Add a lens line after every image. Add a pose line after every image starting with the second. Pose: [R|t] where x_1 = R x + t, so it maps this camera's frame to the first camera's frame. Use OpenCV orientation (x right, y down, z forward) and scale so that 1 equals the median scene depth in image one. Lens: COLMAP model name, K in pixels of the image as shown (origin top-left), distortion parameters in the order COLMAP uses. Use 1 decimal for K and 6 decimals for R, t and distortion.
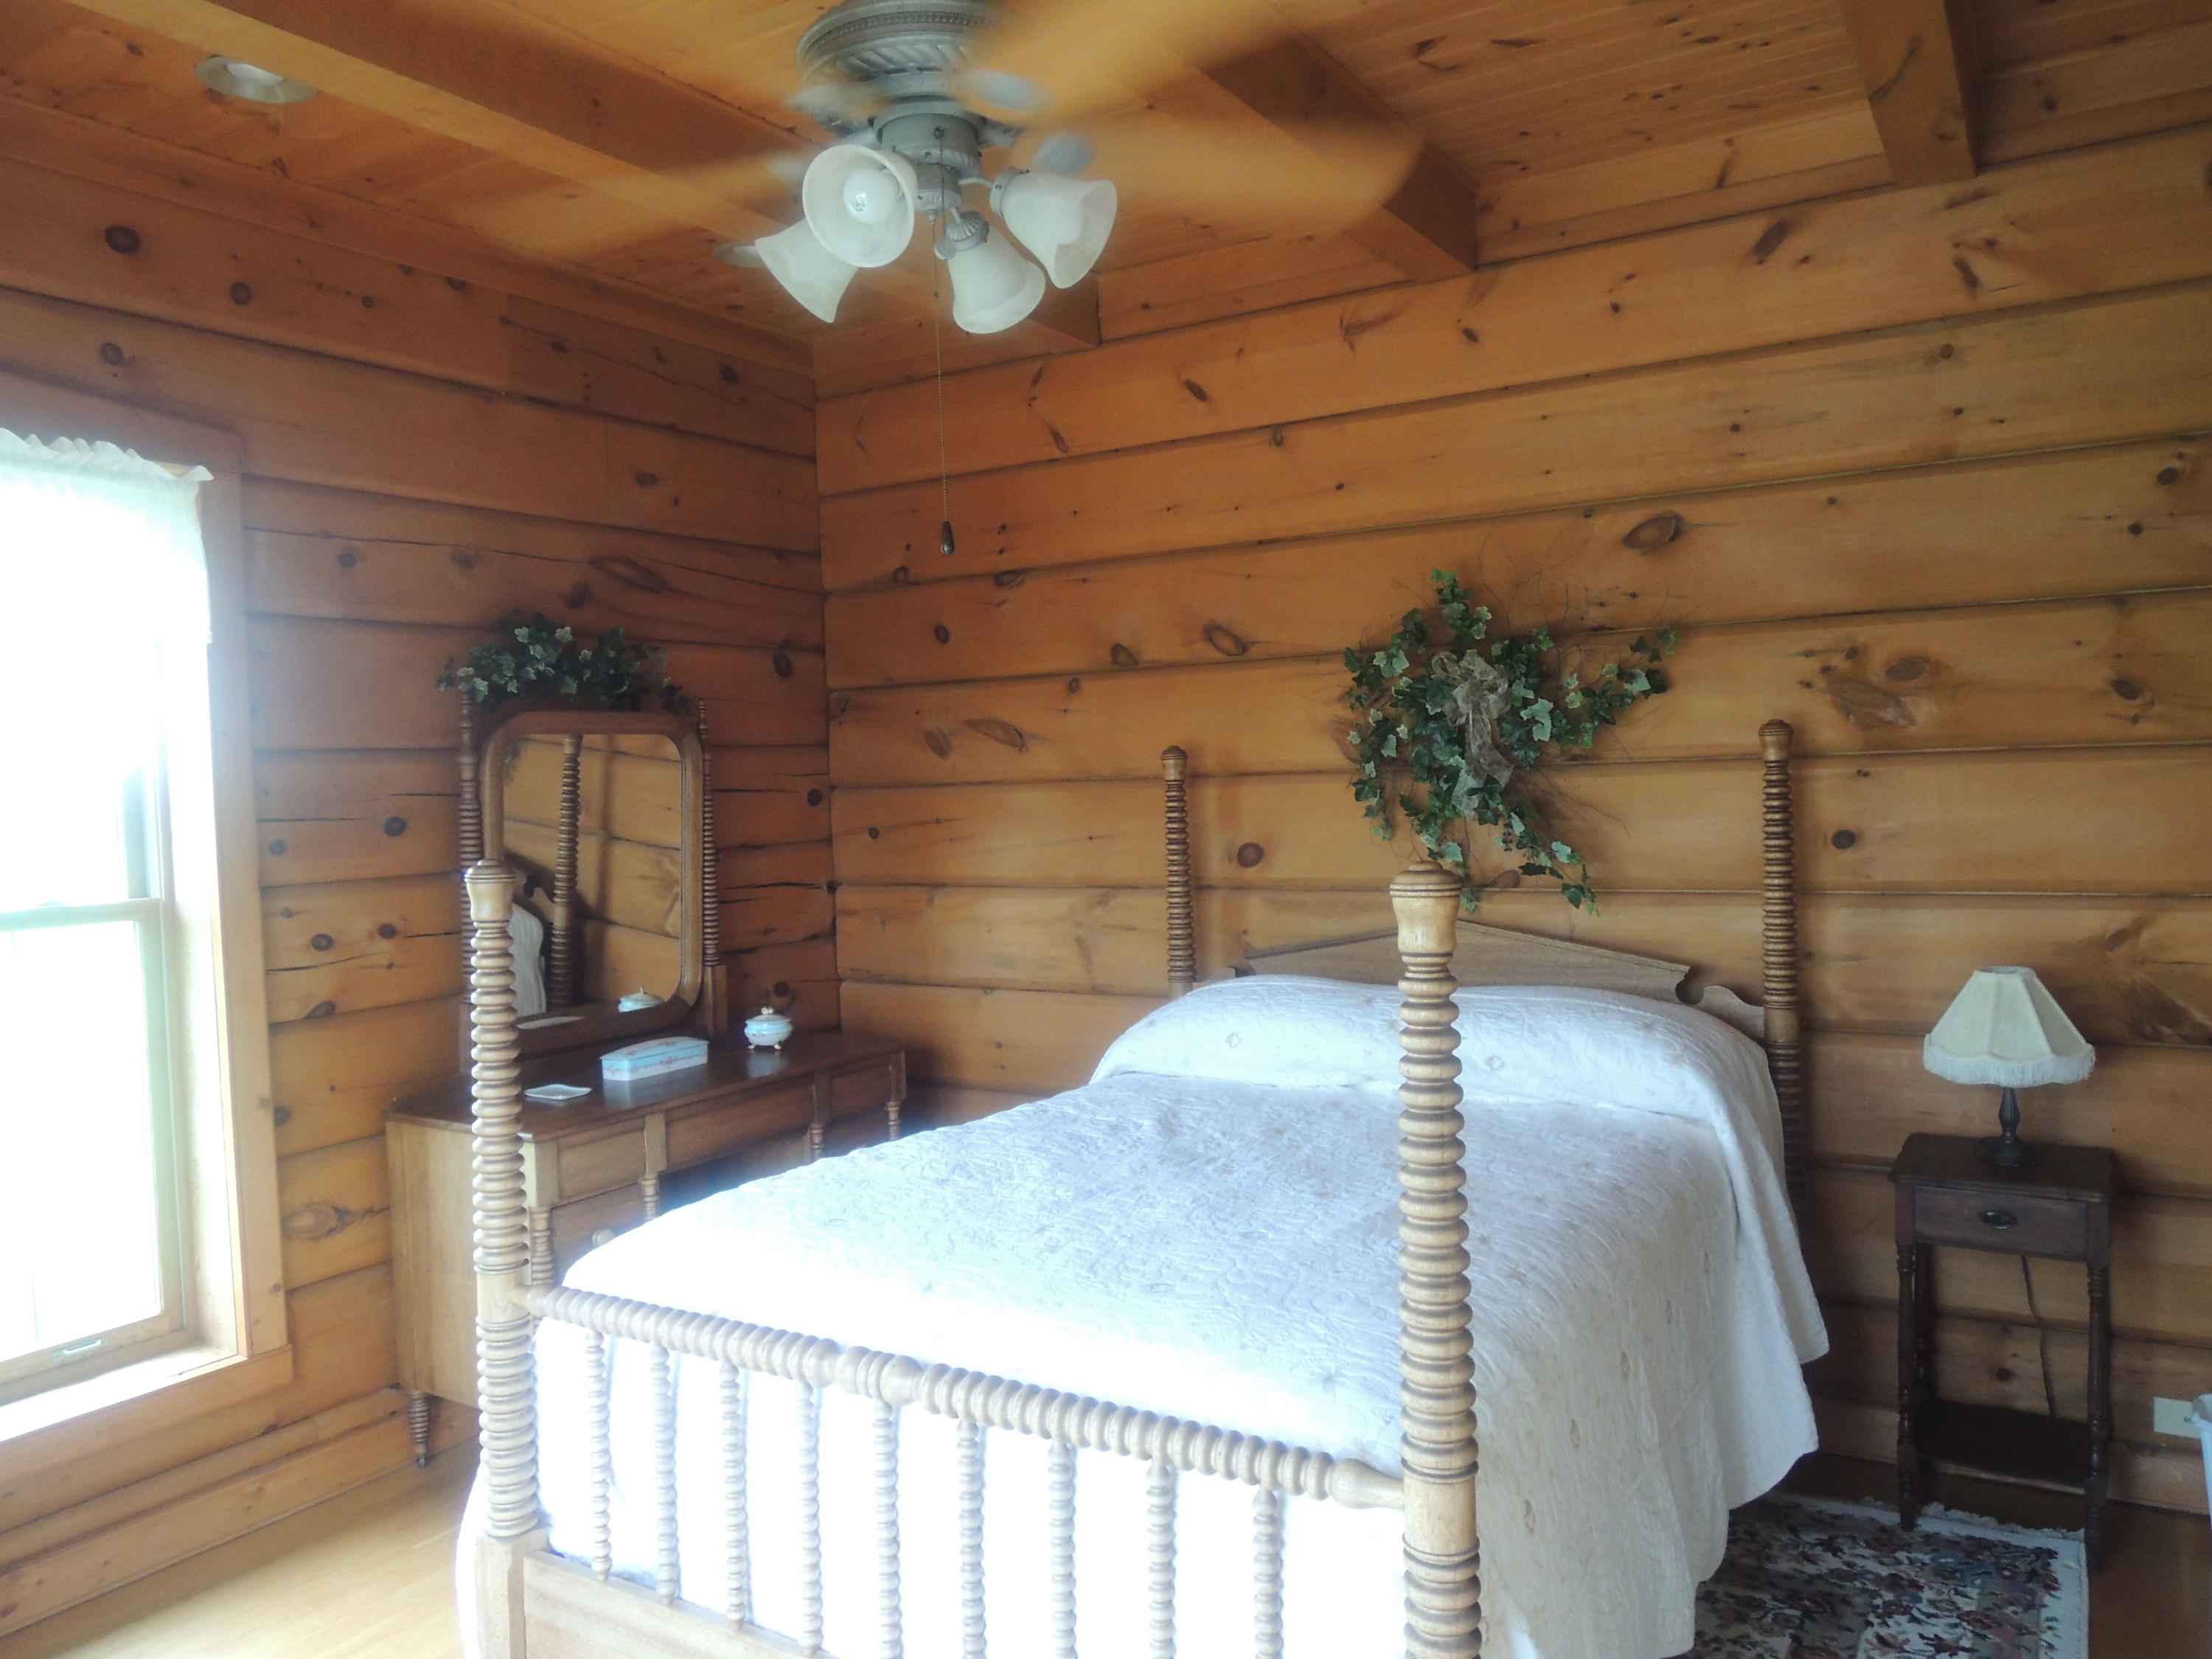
lens RADIAL K [[1575.7, 0, 1113.9], [0, 1575.7, 830.6], [0, 0, 1]] dist [-0.021915, -0.004888]
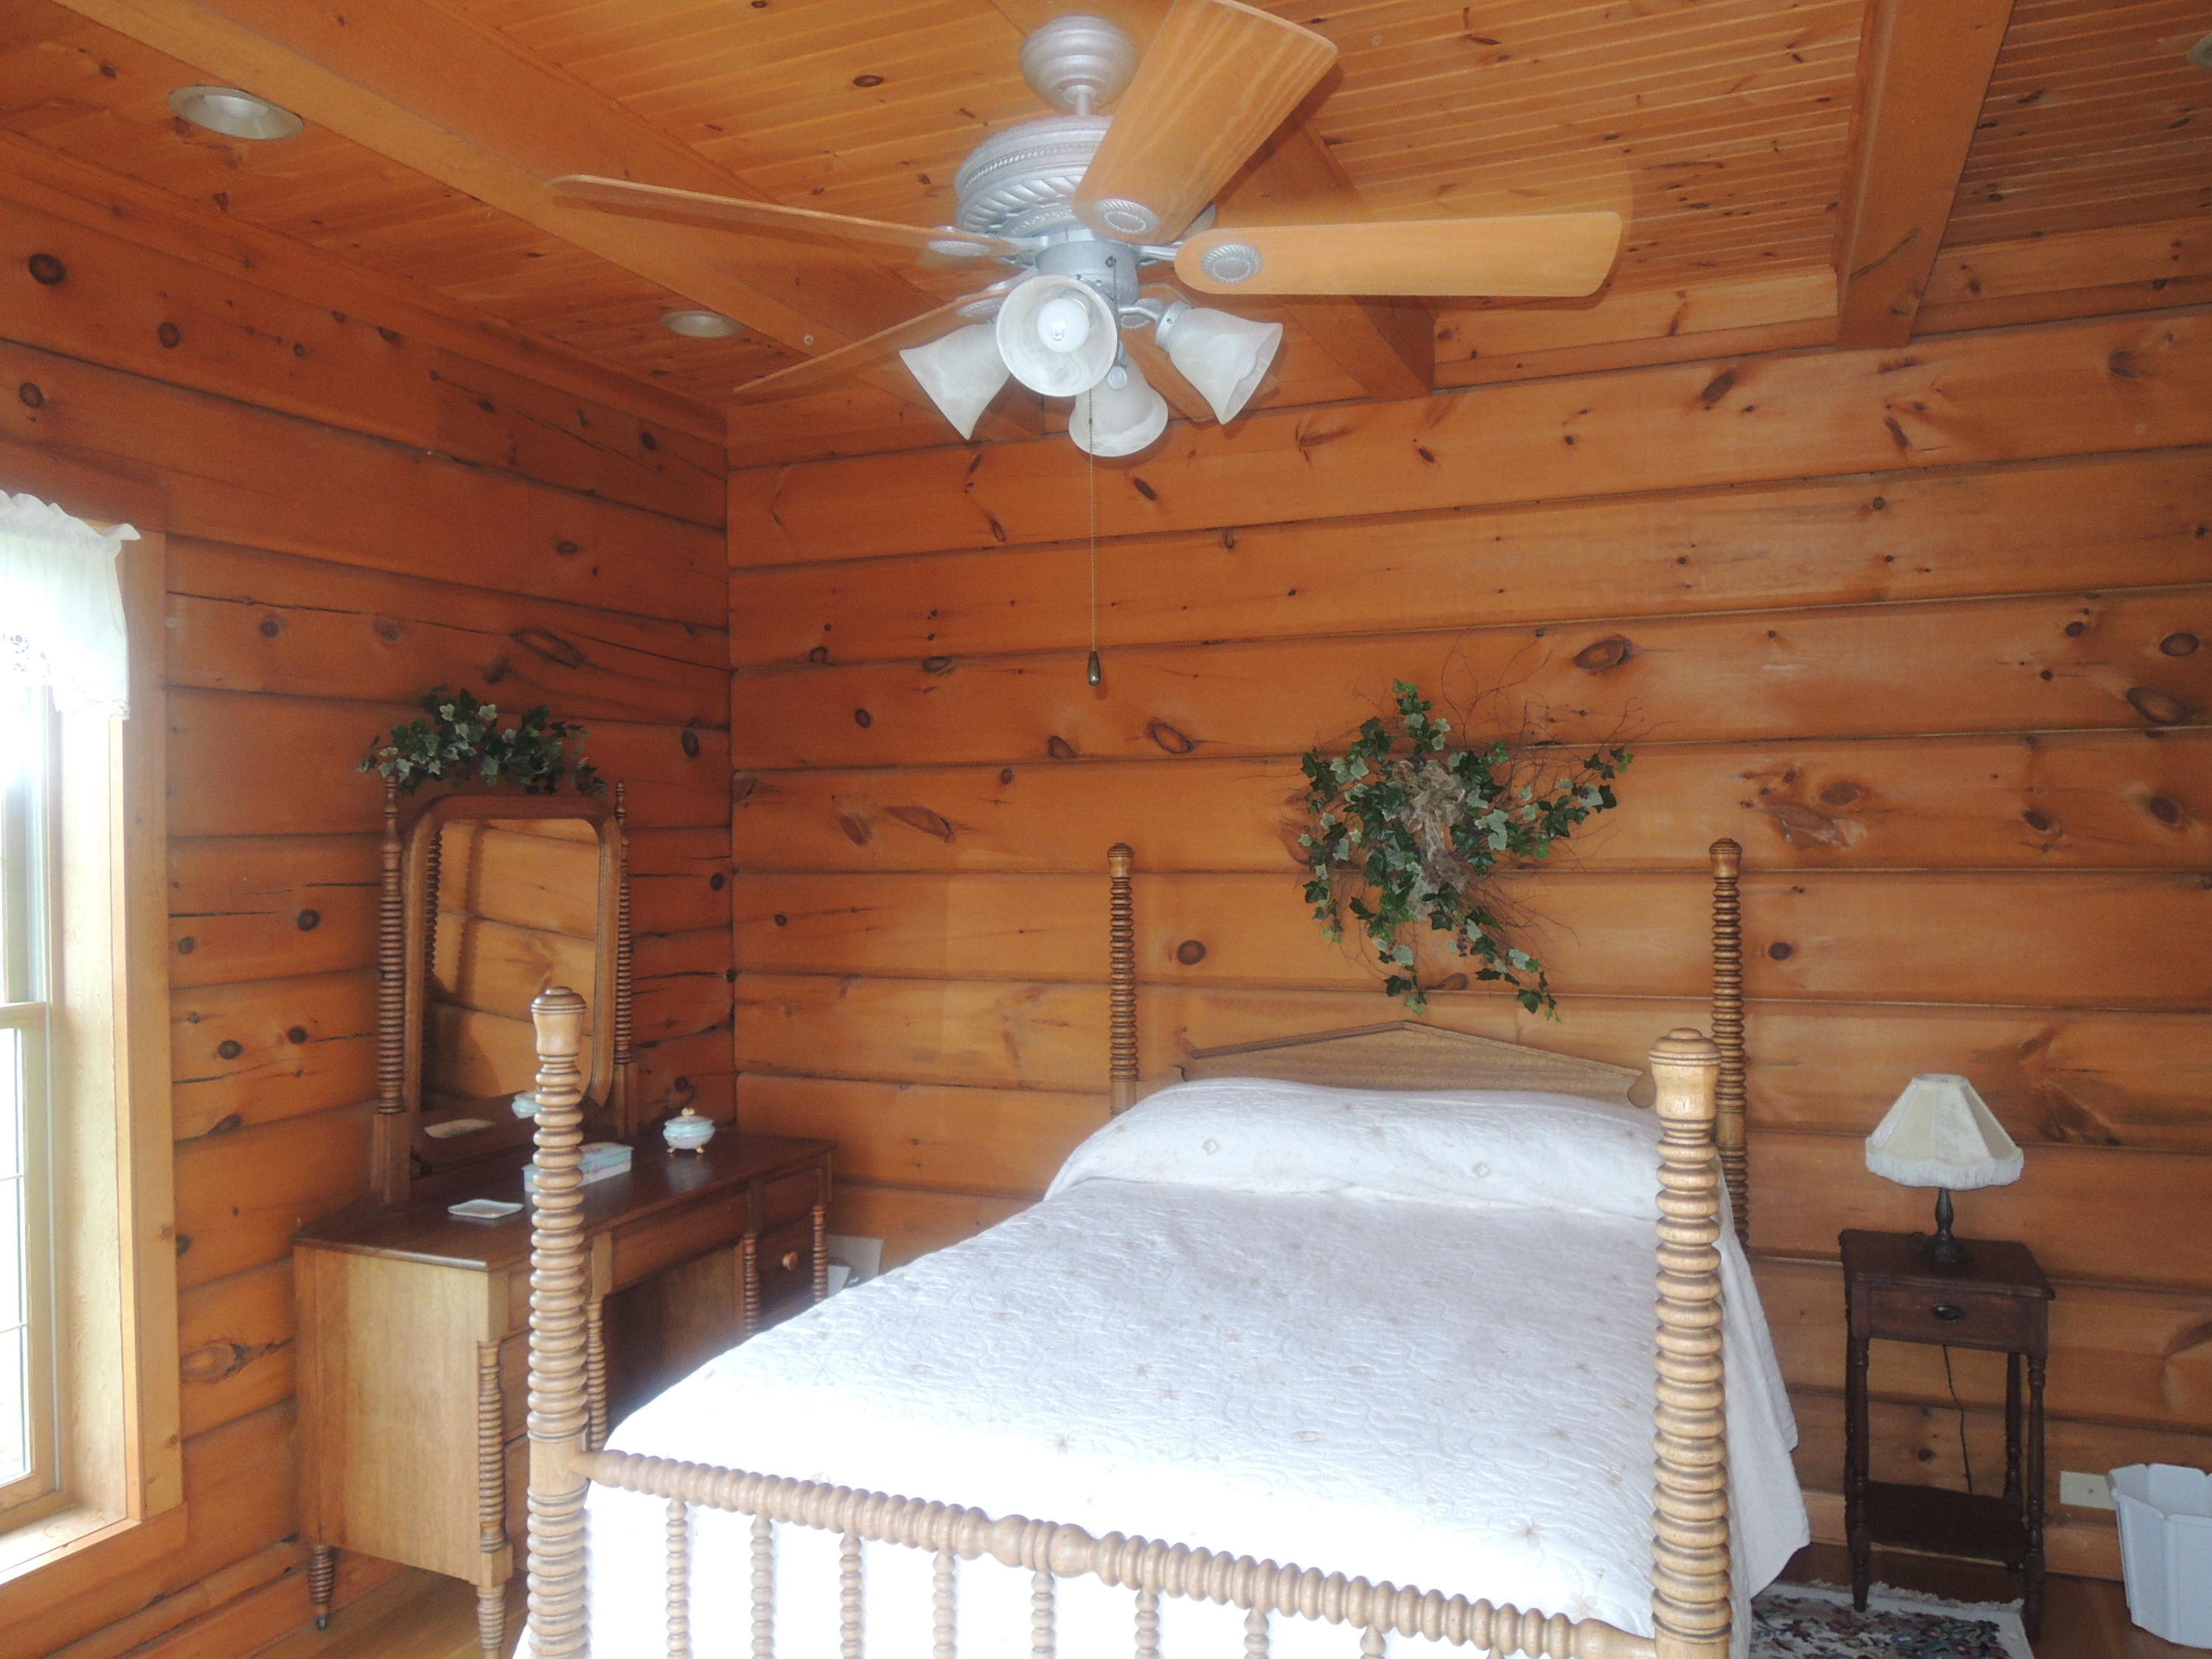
lens RADIAL K [[1575.7, 0, 1113.9], [0, 1575.7, 830.6], [0, 0, 1]] dist [-0.021915, -0.004888]
pose [[0.985899, 0.020854, 0.166038, -0.153311], [-0.015217, 0.999266, -0.035147, -0.030560], [-0.166649, 0.032125, 0.985493, 0.021947]]
